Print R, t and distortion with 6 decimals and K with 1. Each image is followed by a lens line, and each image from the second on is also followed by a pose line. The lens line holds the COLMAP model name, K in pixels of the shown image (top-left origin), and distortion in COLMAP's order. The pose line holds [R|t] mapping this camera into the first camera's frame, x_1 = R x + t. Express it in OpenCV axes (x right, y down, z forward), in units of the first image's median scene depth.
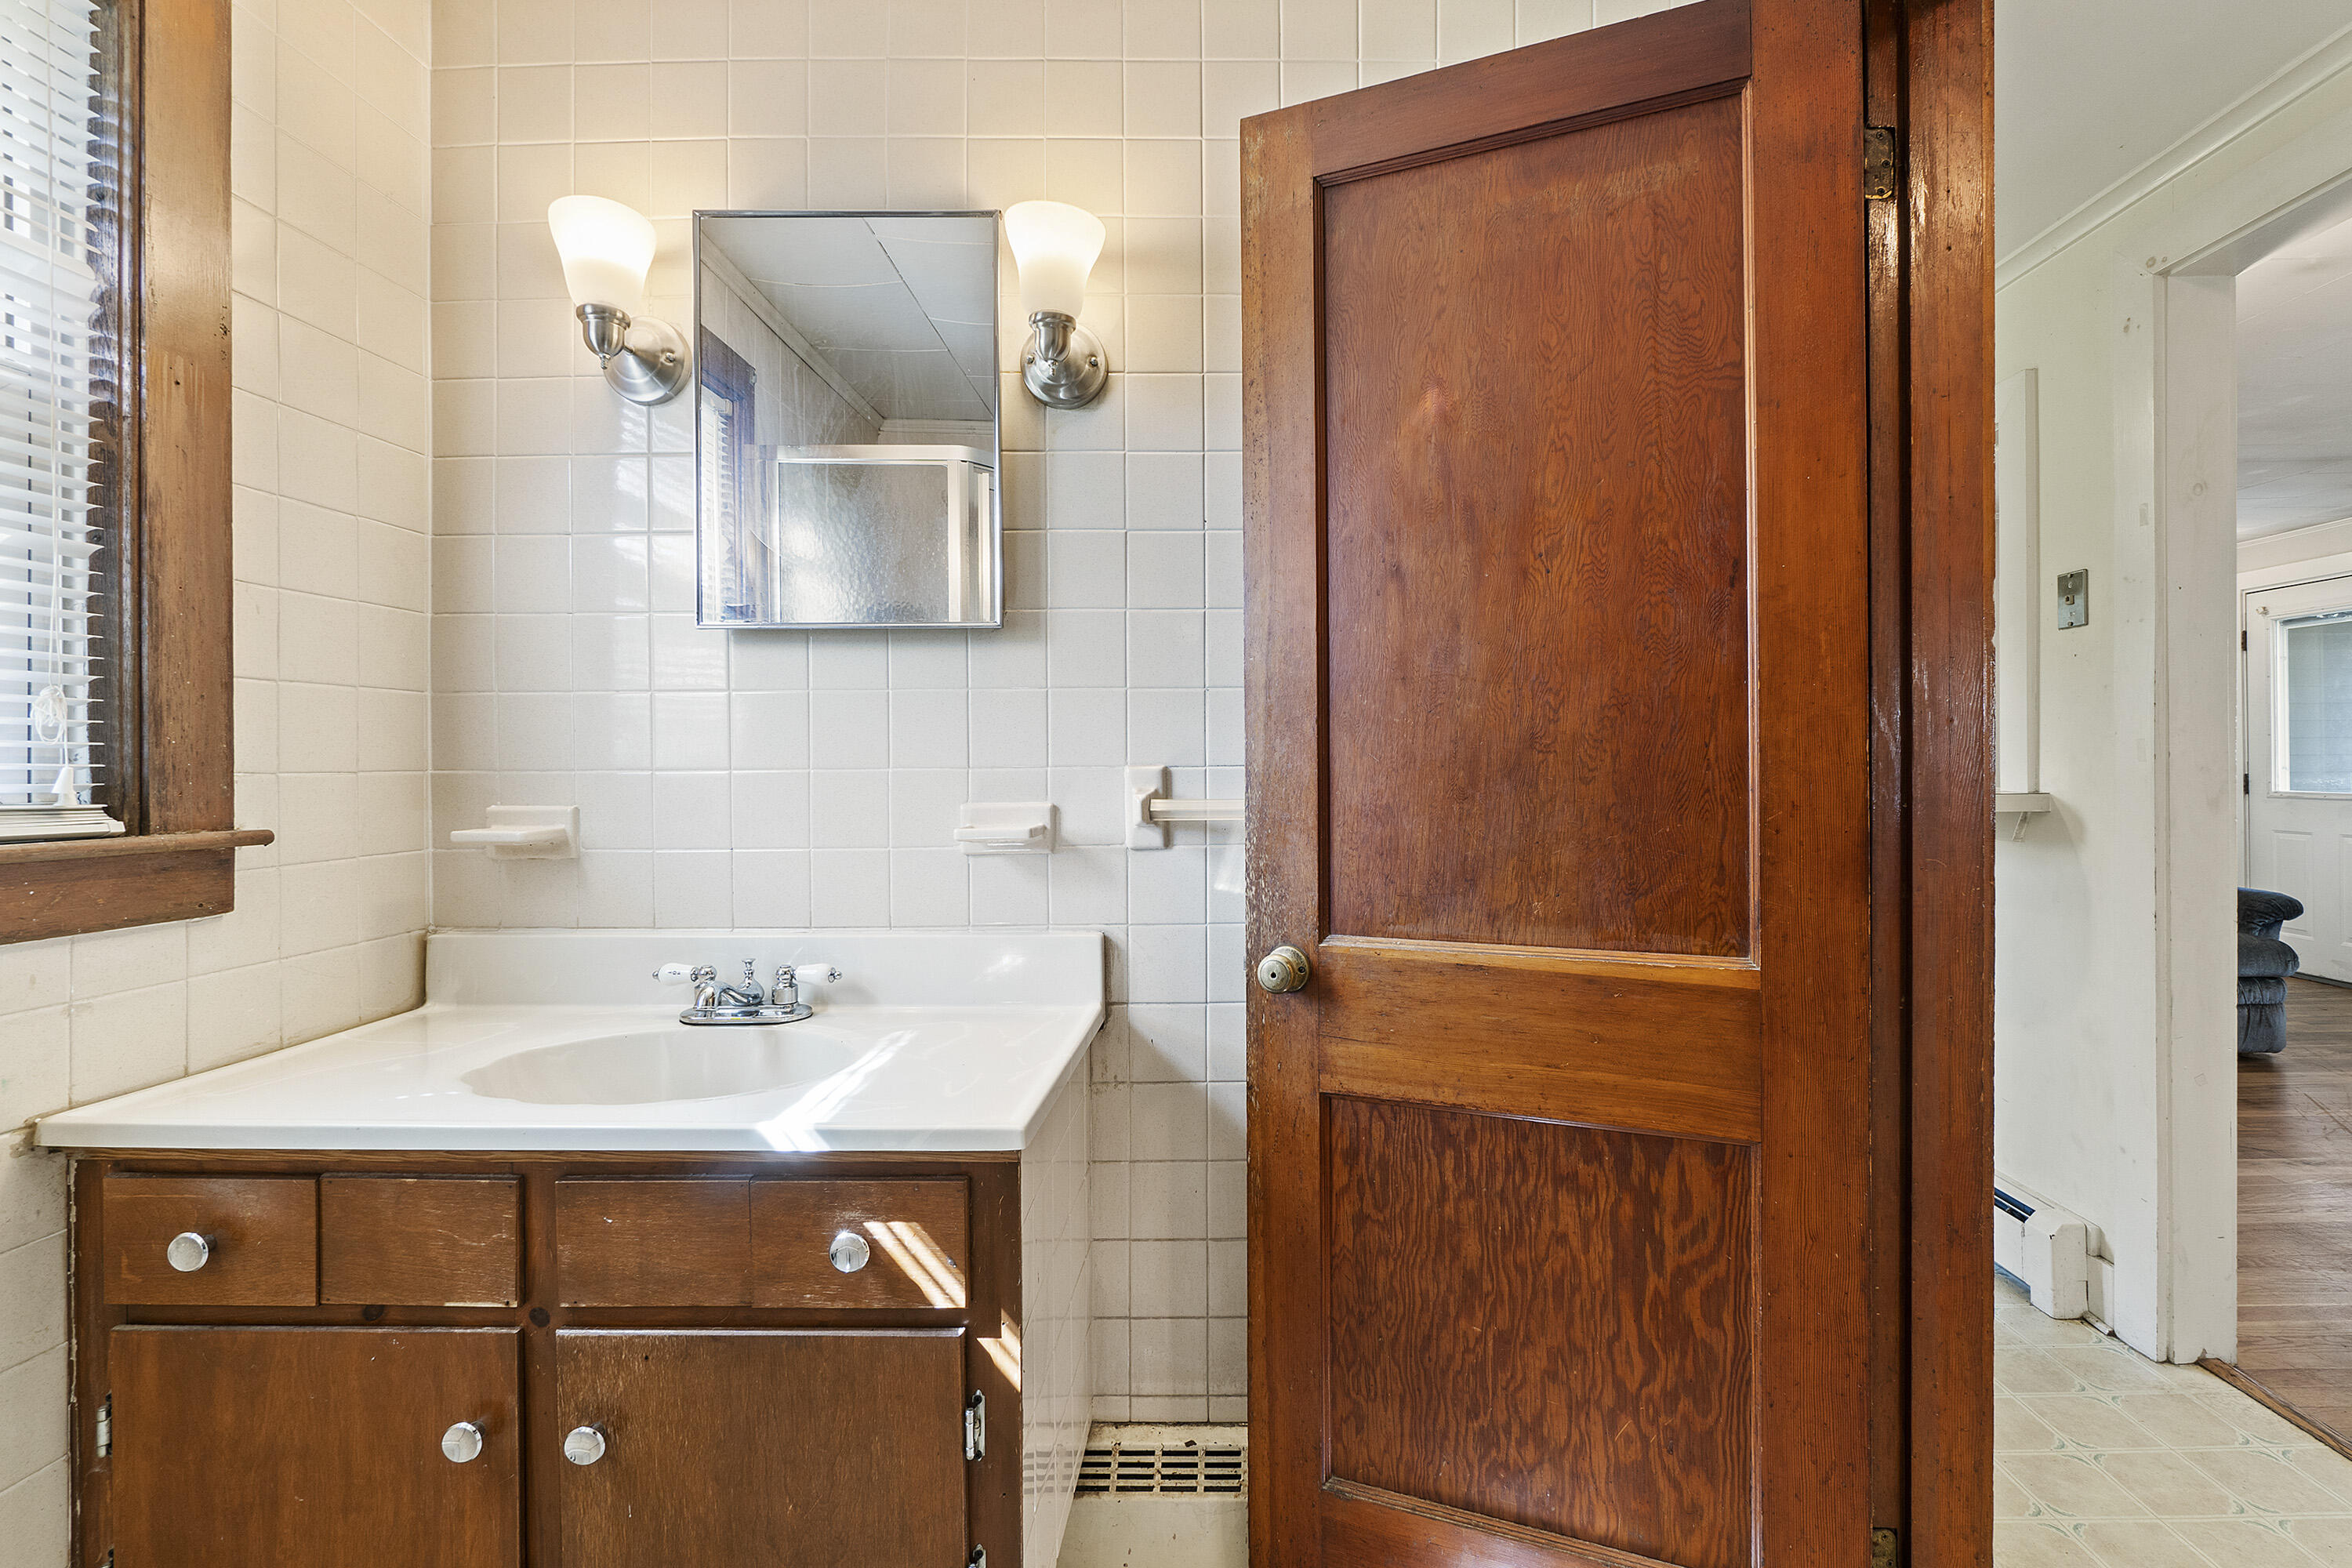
lens RADIAL K [[1021.6, 0, 1183.2], [0, 1021.6, 771.6], [0, 0, 1]] dist [-0.004862, 0.000397]
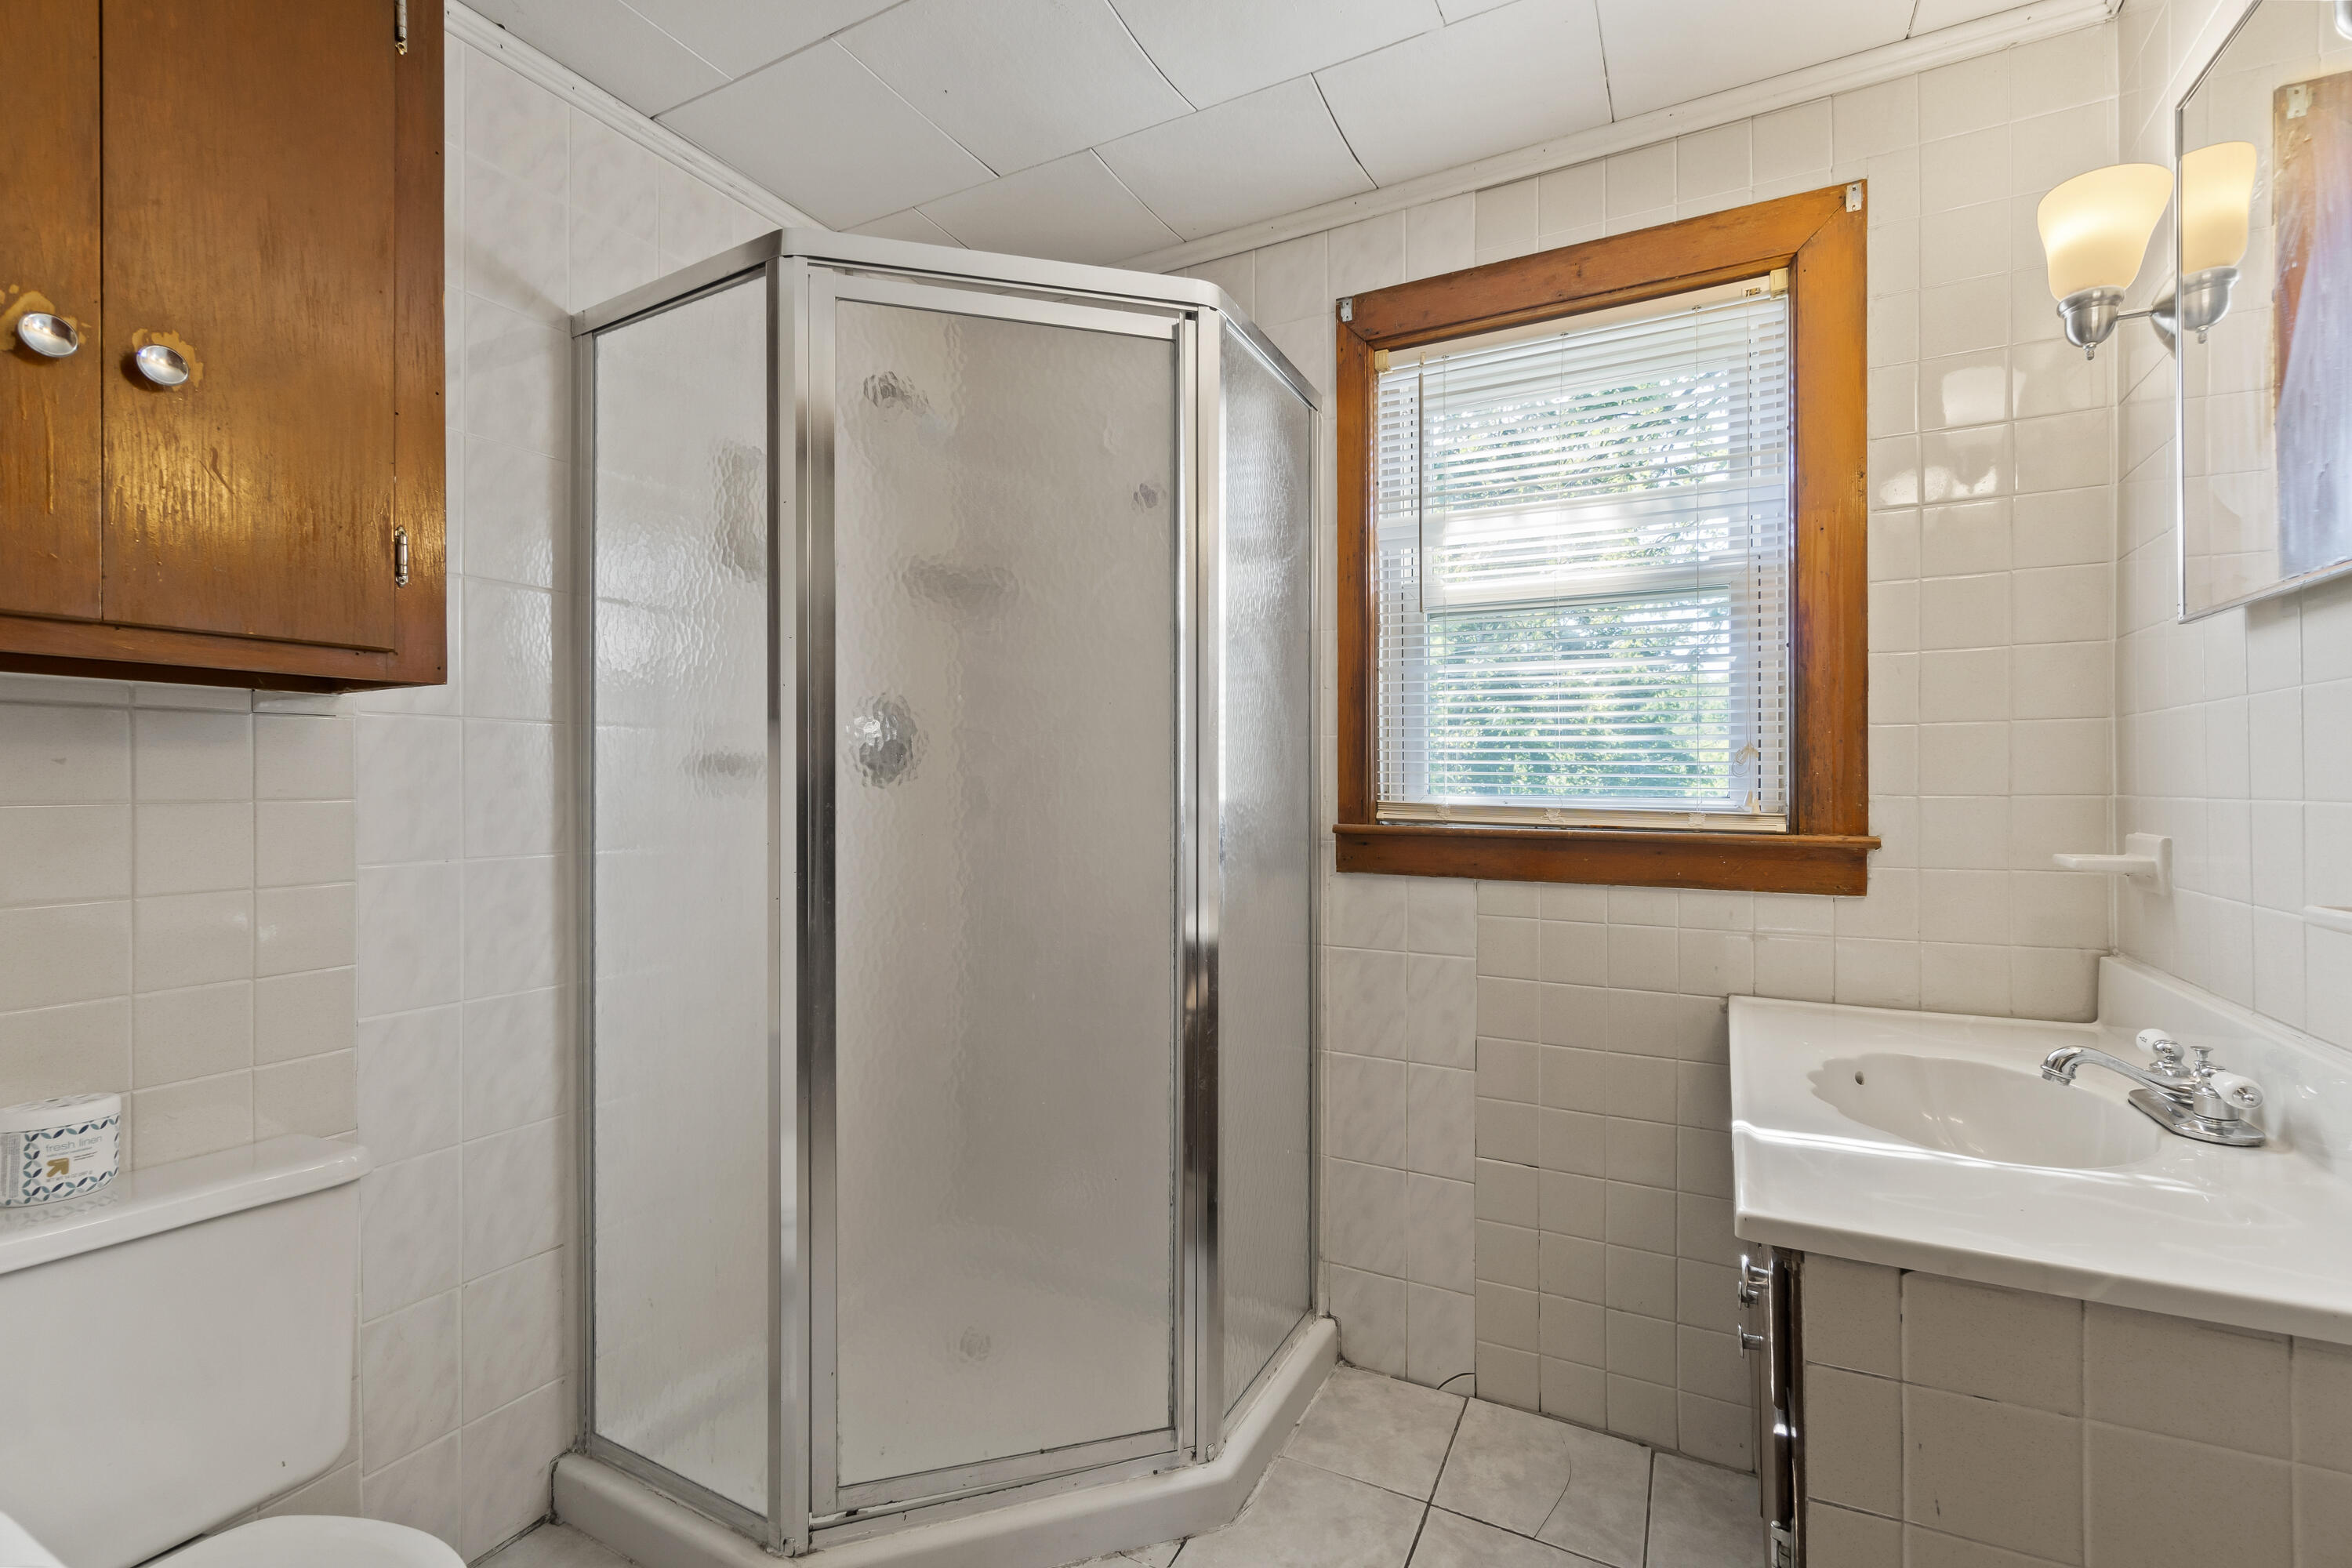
lens RADIAL K [[1021.6, 0, 1183.9], [0, 1021.6, 782.2], [0, 0, 1]] dist [-0.004862, 0.000397]
pose [[-0.428548, 0.004876, -0.903506, 0.729091], [-0.000119, 0.999985, 0.005453, -0.024022], [0.903519, 0.002444, -0.428541, 0.779886]]
